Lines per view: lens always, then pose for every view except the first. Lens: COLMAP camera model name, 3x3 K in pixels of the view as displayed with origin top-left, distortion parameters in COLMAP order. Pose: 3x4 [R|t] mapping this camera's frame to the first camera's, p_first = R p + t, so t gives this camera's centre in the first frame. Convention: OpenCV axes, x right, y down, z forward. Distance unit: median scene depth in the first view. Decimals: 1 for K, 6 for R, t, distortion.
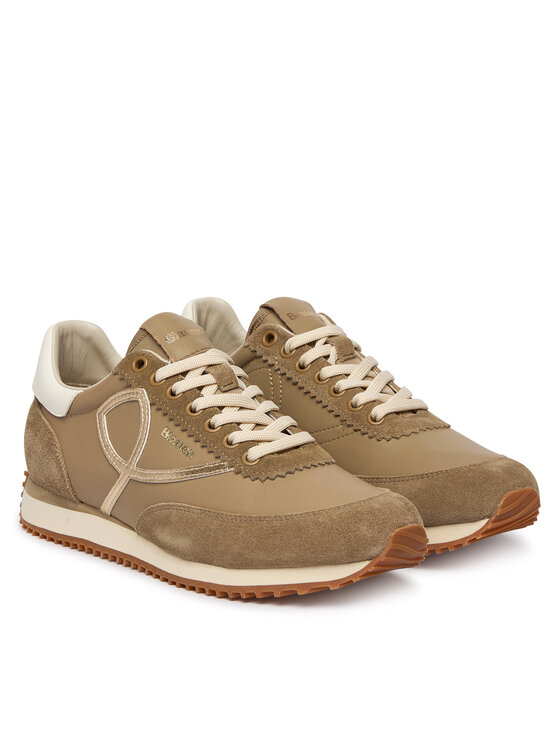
lens RADIAL K [[1697.1, 0, 279.9], [0, 1697.1, 373.7], [0, 0, 1]] dist [-0.025434, 0.000000]
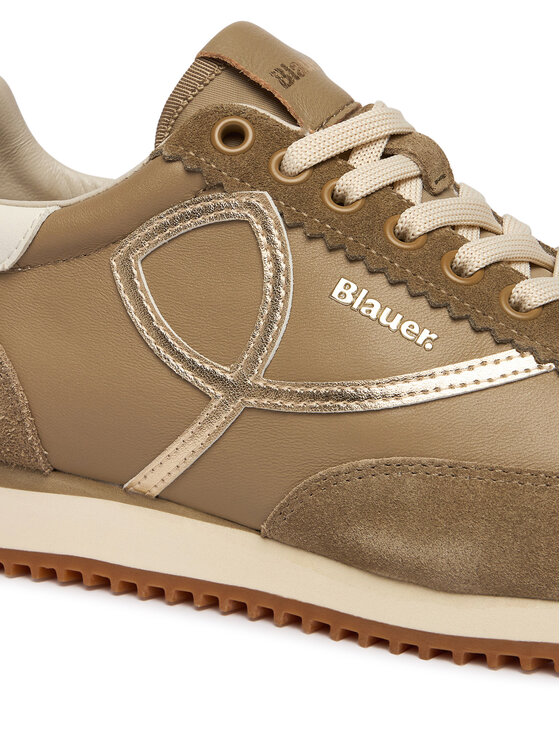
lens RADIAL K [[1166.3, 0, 279.9], [0, 1166.3, 370.7], [0, 0, 1]] dist [0.037574, 0.000000]
pose [[0.871608, -0.068890, 0.485340, -0.218404], [0.037256, 0.996522, 0.074543, 0.031765], [-0.488787, -0.046890, 0.871142, 0.744736]]
